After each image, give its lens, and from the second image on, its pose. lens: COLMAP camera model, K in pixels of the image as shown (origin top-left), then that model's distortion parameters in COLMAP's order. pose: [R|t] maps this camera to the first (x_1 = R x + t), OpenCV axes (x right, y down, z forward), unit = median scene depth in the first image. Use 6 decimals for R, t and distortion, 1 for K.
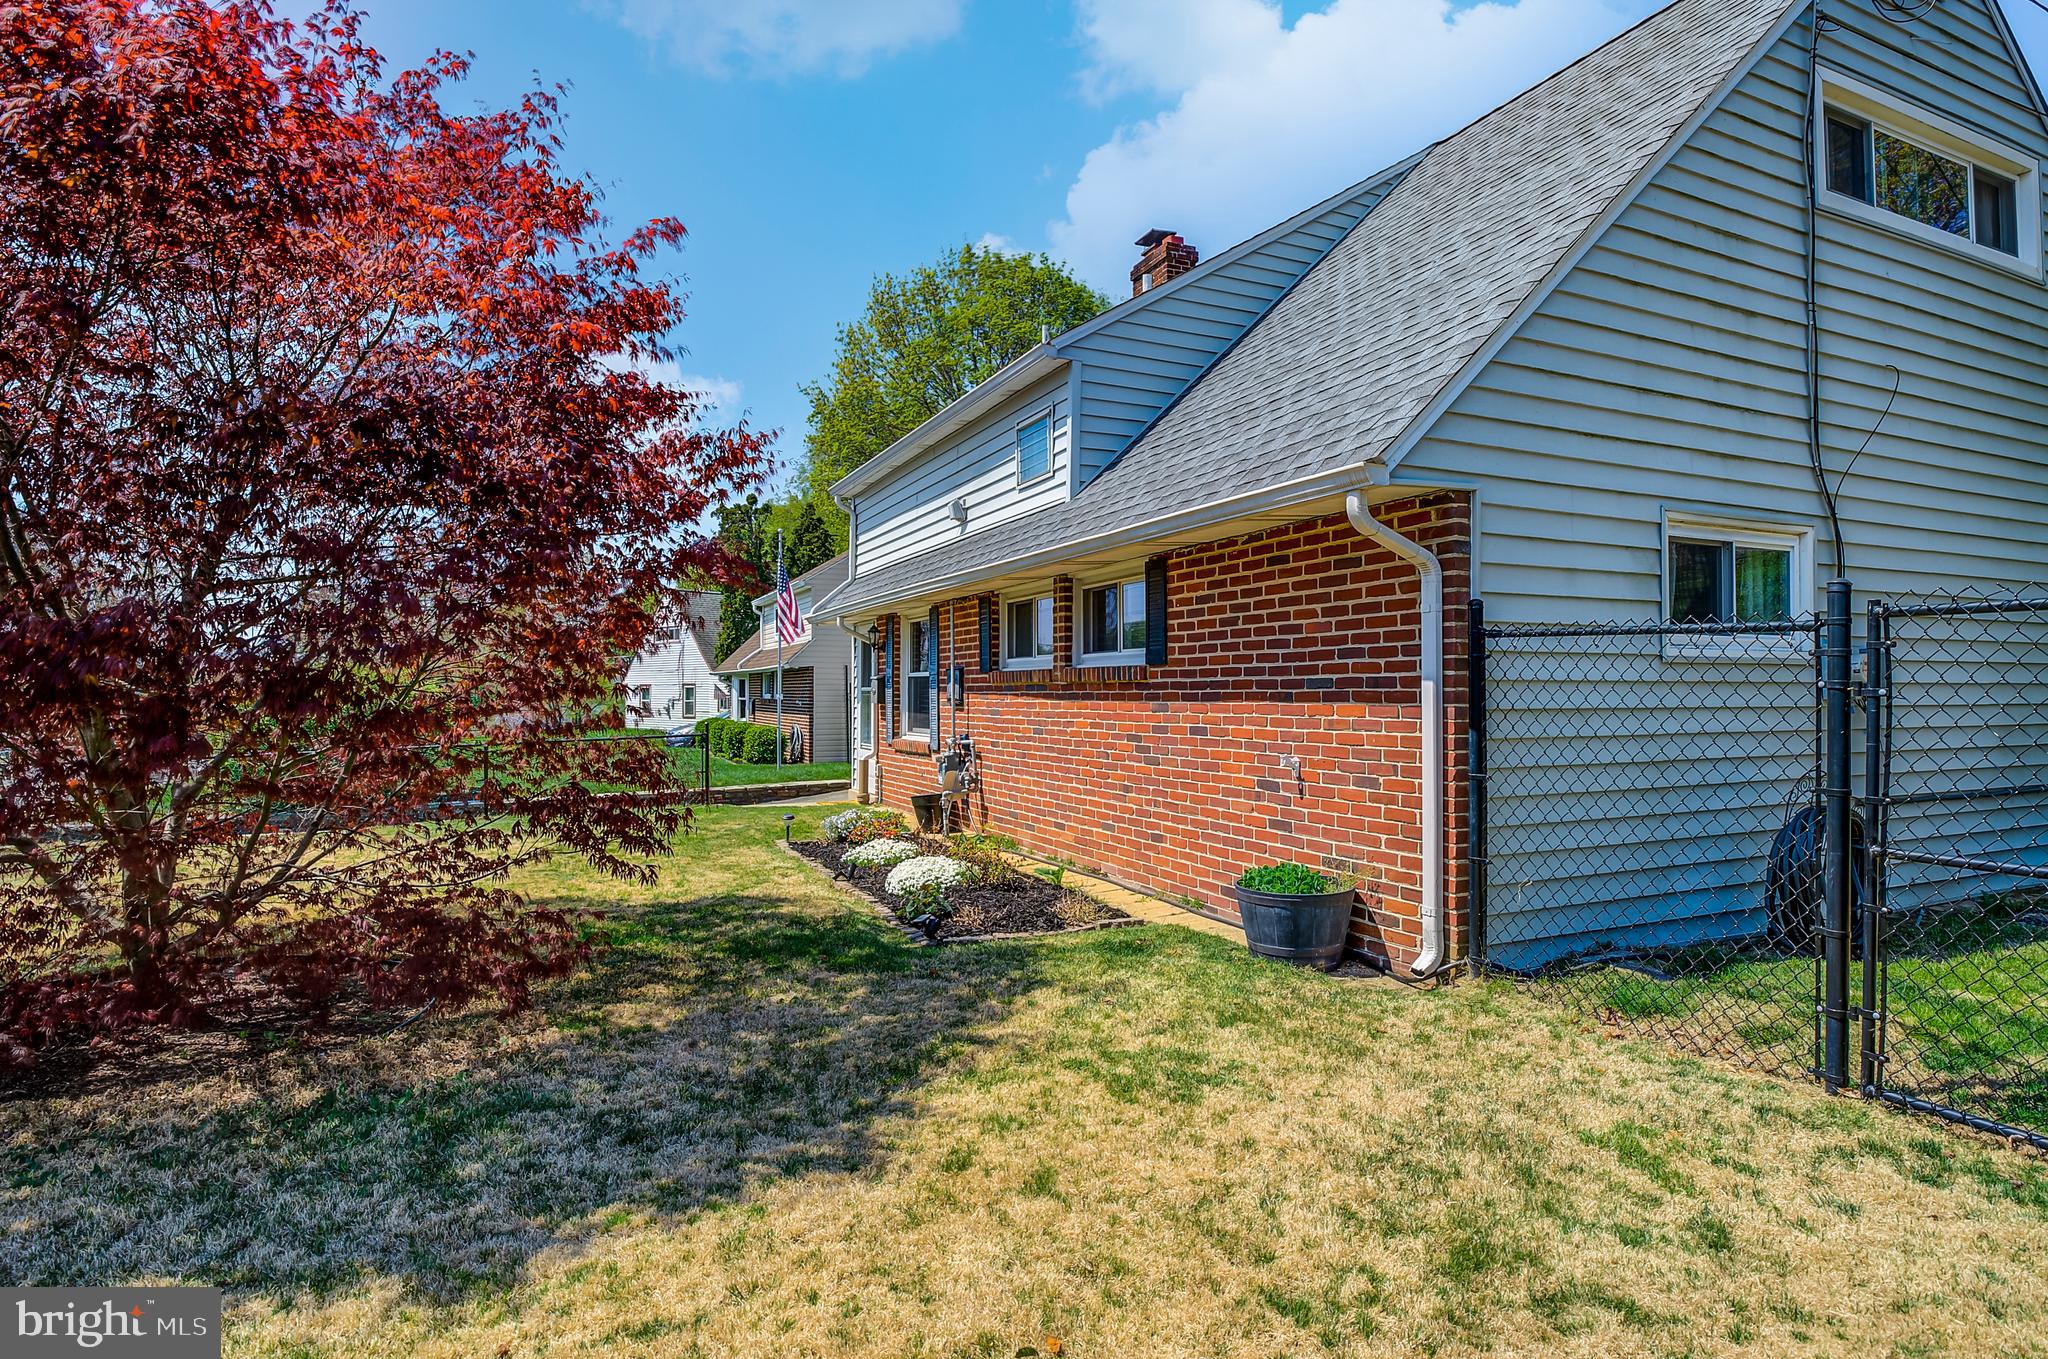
lens RADIAL K [[1073.2, 0, 1013.8], [0, 1073.2, 680.3], [0, 0, 1]] dist [-0.025922, -0.000343]
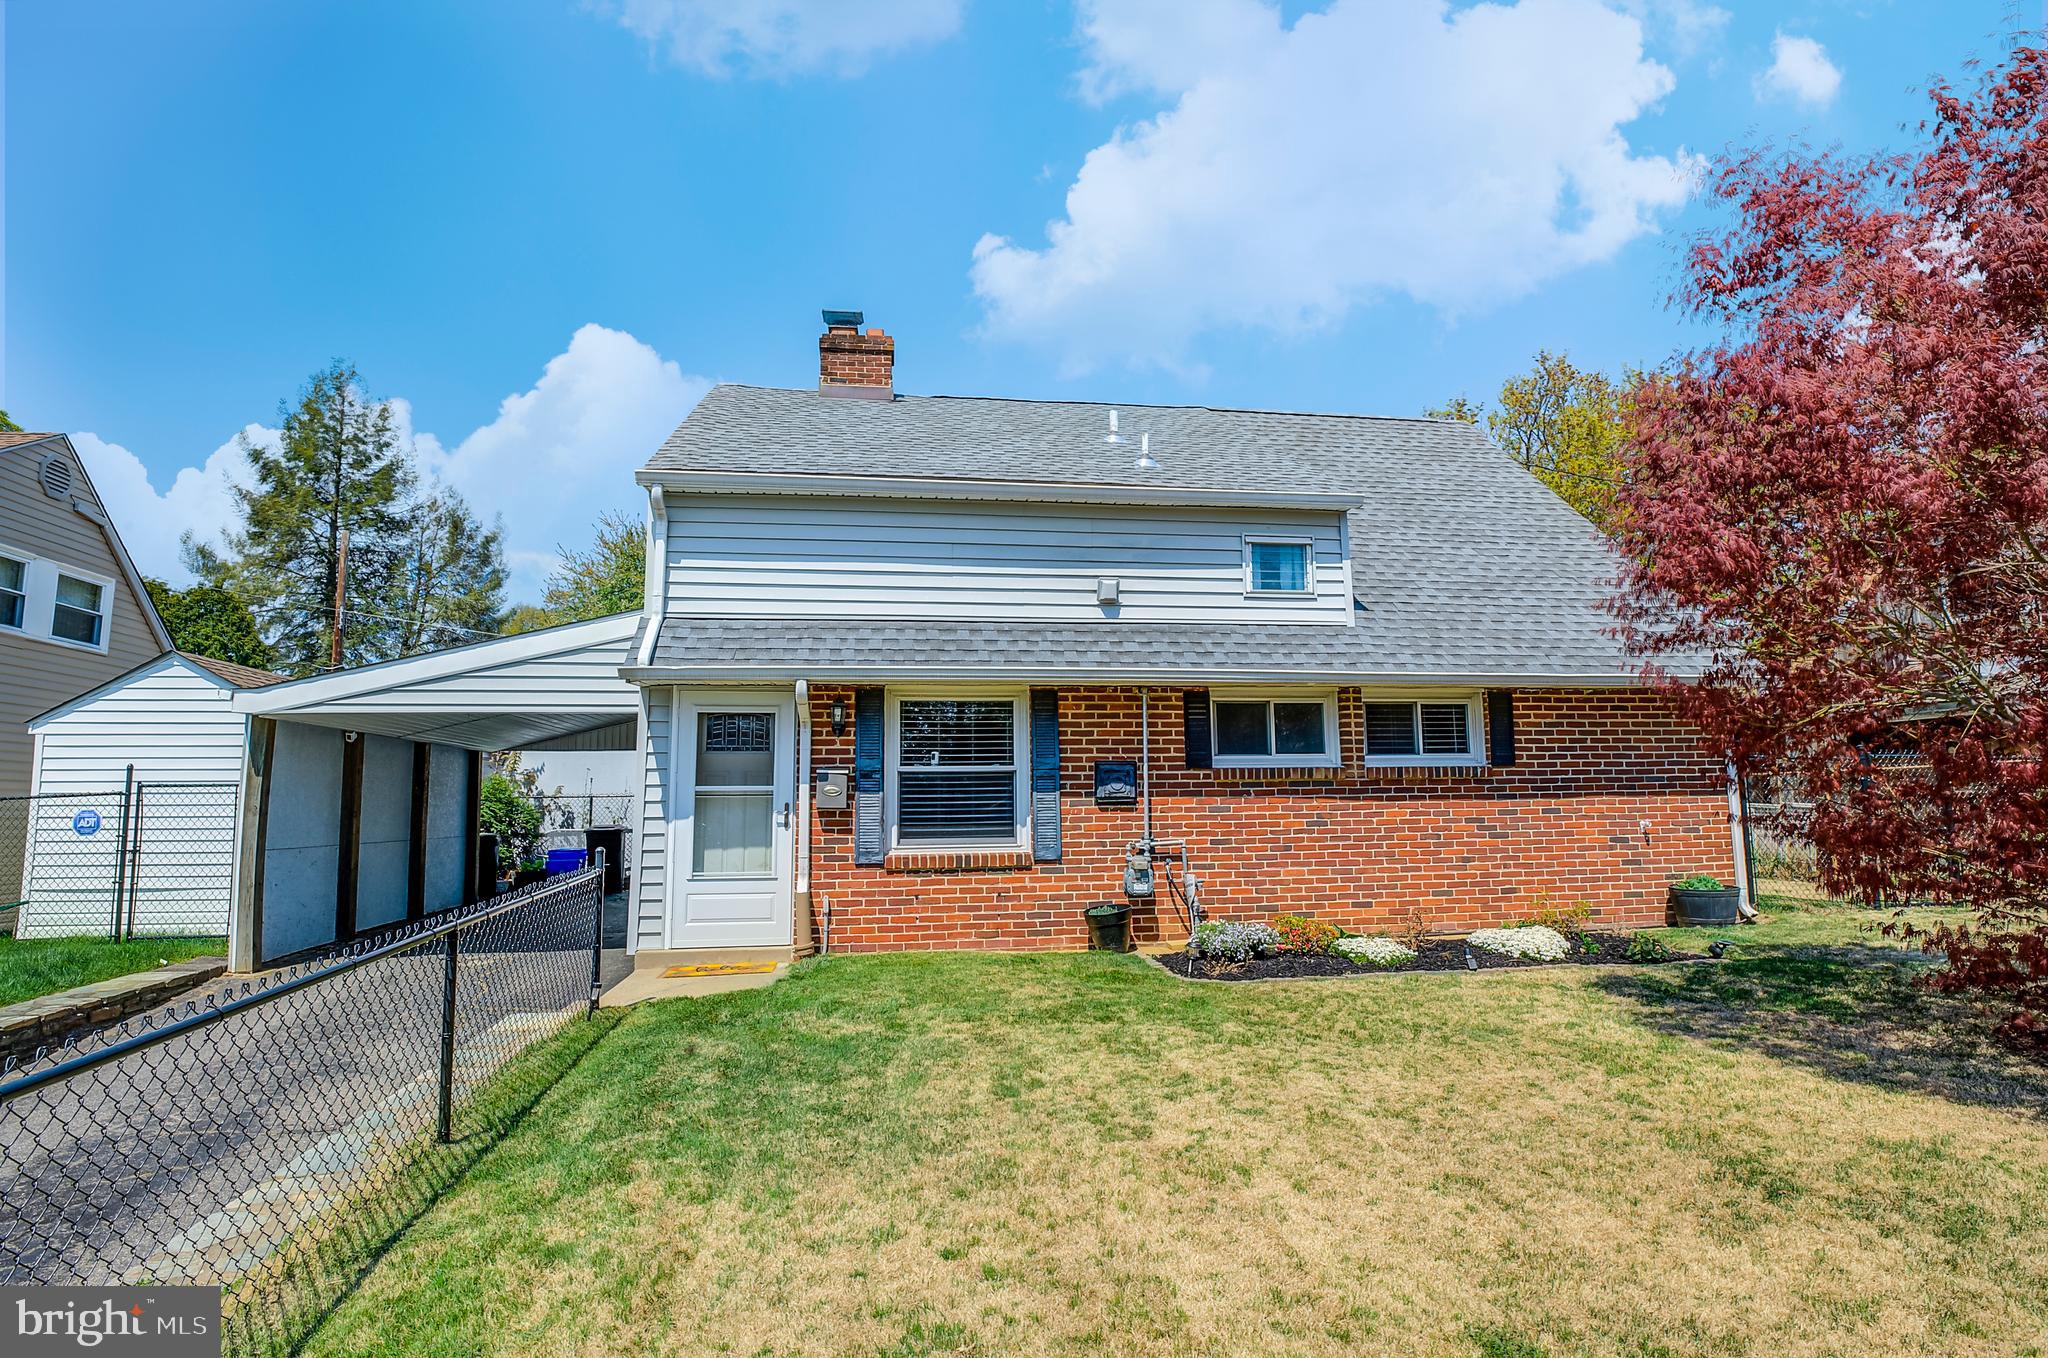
lens RADIAL K [[1010.4, 0, 1038.2], [0, 1010.4, 672.4], [0, 0, 1]] dist [-0.020506, -0.000168]
pose [[0.268003, 0.113477, 0.956712, -1.329343], [0.000800, 0.993012, -0.118007, 0.018734], [-0.963418, 0.032391, 0.266039, 1.246956]]
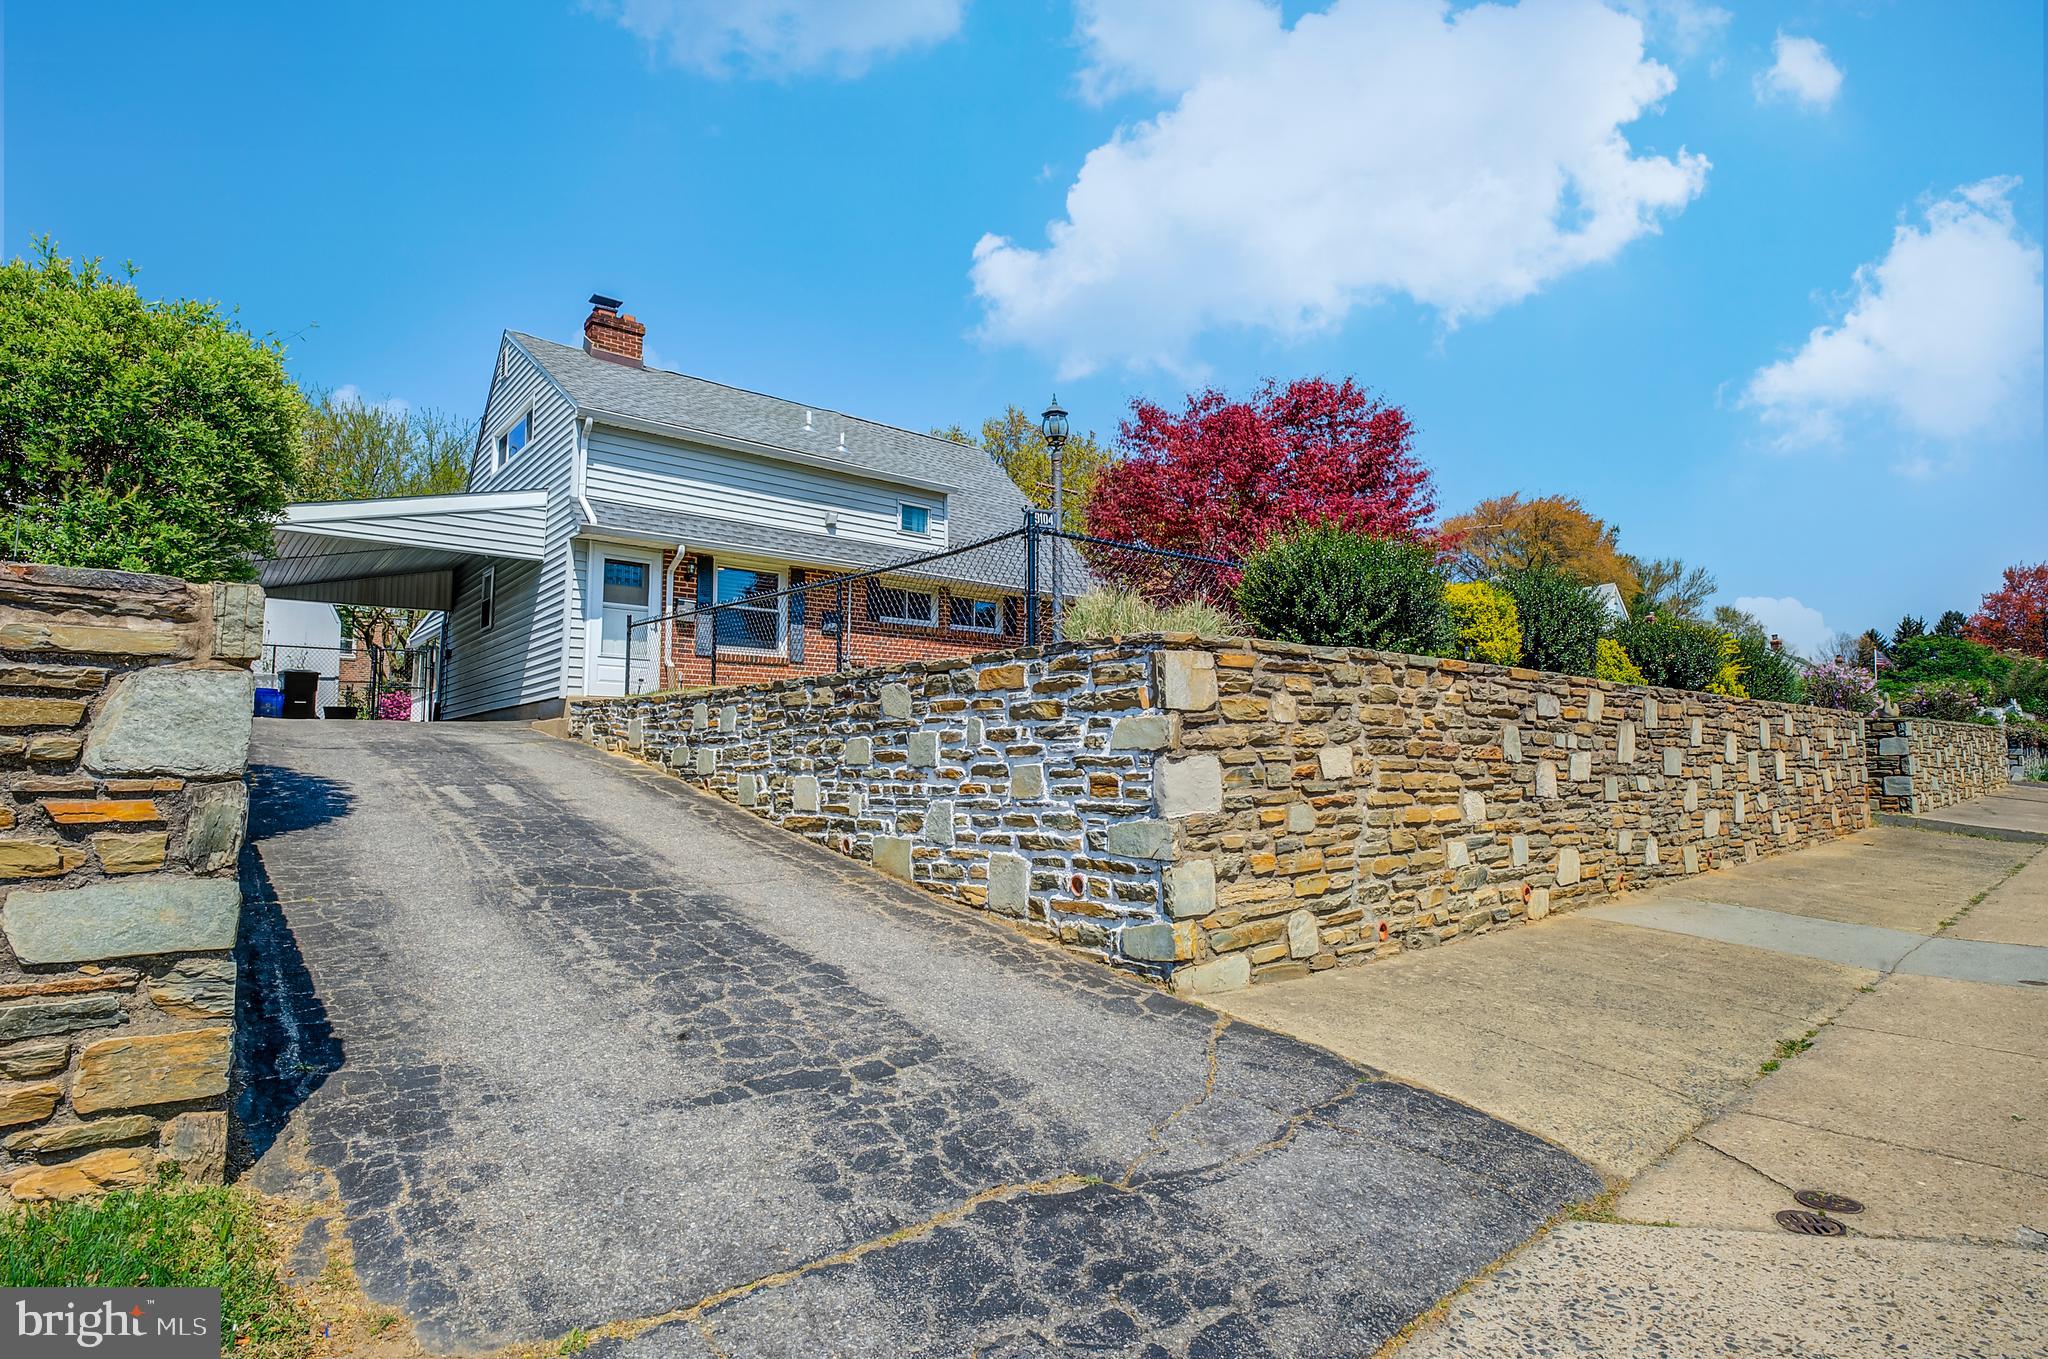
lens RADIAL K [[1002.9, 0, 1024.0], [0, 1002.9, 679.5], [0, 0, 1]] dist [-0.026046, -0.001689]
pose [[-0.277662, 0.079503, 0.957383, -2.388122], [-0.009485, 0.996294, -0.085485, 0.325344], [-0.960632, -0.032817, -0.275879, 1.700271]]
